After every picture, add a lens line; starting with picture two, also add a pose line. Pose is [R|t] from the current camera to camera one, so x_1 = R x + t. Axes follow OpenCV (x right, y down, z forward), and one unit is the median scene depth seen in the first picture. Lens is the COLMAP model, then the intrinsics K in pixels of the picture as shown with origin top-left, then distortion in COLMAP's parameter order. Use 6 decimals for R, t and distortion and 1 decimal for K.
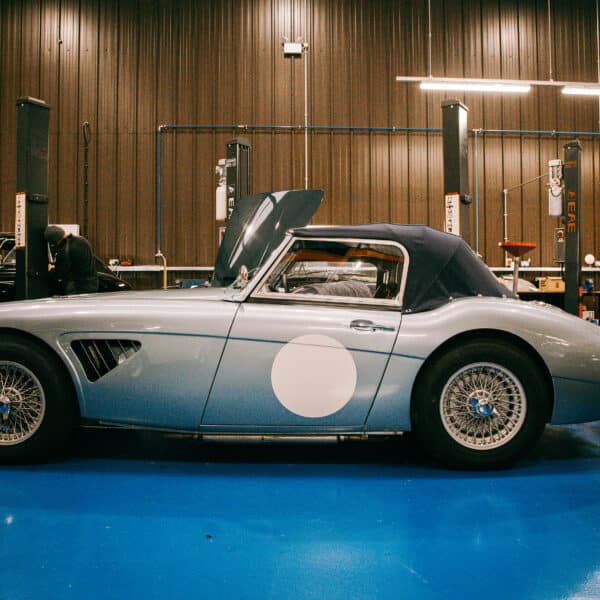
lens RADIAL K [[628.0, 0, 300.0], [0, 628.0, 300.0], [0, 0, 1]] dist [-0.117673, 0.042433]
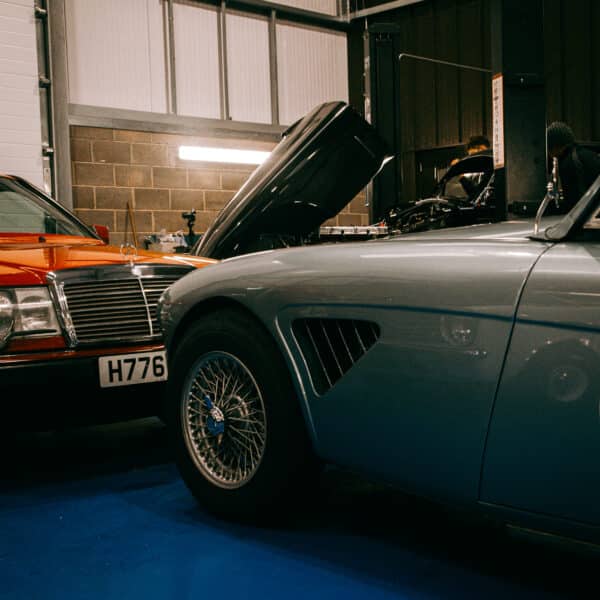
lens RADIAL K [[1037.5, 0, 300.0], [0, 1037.5, 300.0], [0, 0, 1]] dist [-0.057321, -0.004395]
pose [[0.657975, 0.012338, -0.752939, 0.167611], [0.014491, 0.999473, 0.029041, 0.010425], [0.752900, -0.030019, 0.657450, 0.187341]]
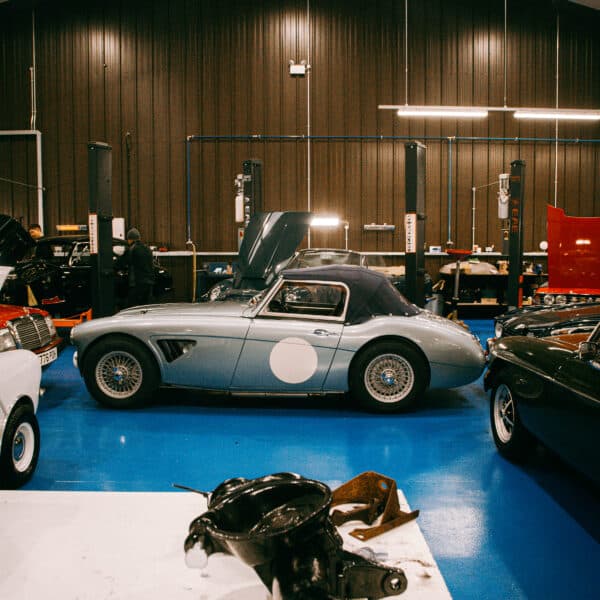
lens RADIAL K [[628.0, 0, 300.0], [0, 628.0, 300.0], [0, 0, 1]] dist [-0.117673, 0.042433]
pose [[0.999610, 0.003335, -0.027720, 0.043067], [-0.001026, 0.996558, 0.082895, -0.095359], [0.027901, -0.082834, 0.996173, -0.367456]]
